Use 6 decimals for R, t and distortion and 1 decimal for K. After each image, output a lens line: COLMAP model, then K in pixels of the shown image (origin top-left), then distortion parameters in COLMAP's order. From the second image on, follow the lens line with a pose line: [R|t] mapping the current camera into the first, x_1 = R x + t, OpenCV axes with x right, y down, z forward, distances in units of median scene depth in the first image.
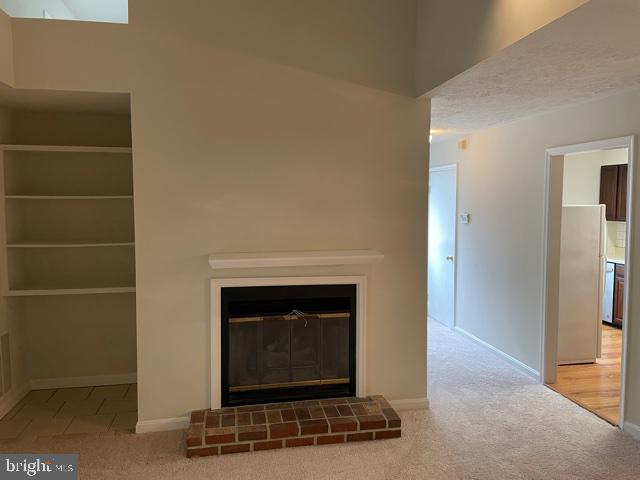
lens RADIAL K [[480.1, 0, 322.4], [0, 480.1, 232.1], [0, 0, 1]] dist [0.099110, -0.128418]
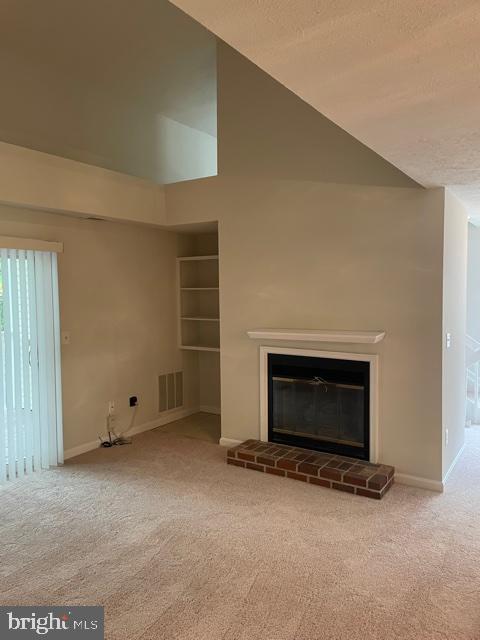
lens RADIAL K [[480.1, 0, 236.0], [0, 480.1, 317.0], [0, 0, 1]] dist [0.099110, -0.128418]
pose [[0.711012, 0.027615, -0.702638, 0.666185], [-0.030366, 0.999502, 0.008555, 0.003461], [0.702524, 0.015253, 0.711496, -0.028910]]
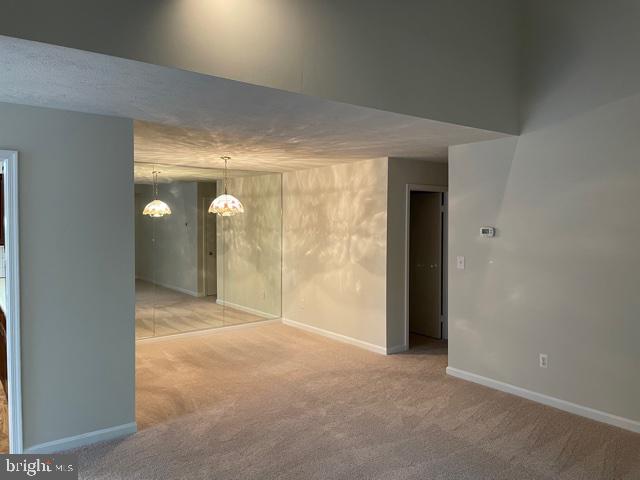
lens RADIAL K [[480.1, 0, 322.4], [0, 480.1, 232.1], [0, 0, 1]] dist [0.099110, -0.128418]
pose [[-0.443274, -0.021528, 0.896127, -0.472876], [0.055432, 0.997140, 0.051375, -0.052216], [-0.894670, 0.072447, -0.440813, 0.851522]]
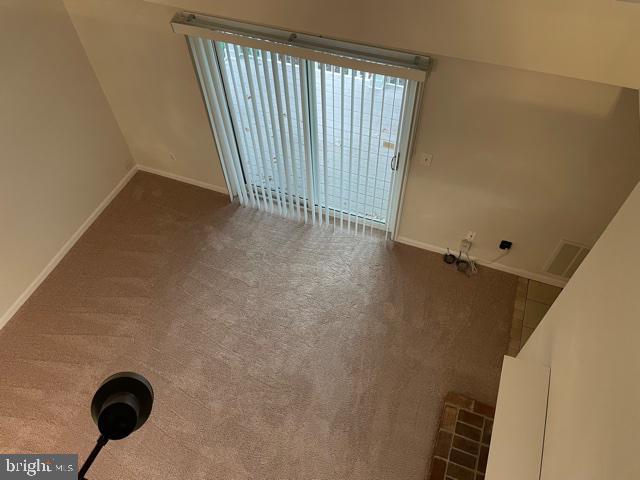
lens RADIAL K [[480.1, 0, 322.4], [0, 480.1, 232.1], [0, 0, 1]] dist [0.099110, -0.128418]
pose [[-0.527744, 0.677726, -0.512028, 0.227060], [-0.032085, 0.586473, 0.809333, -0.726442], [0.848797, 0.443549, -0.287763, 0.785922]]
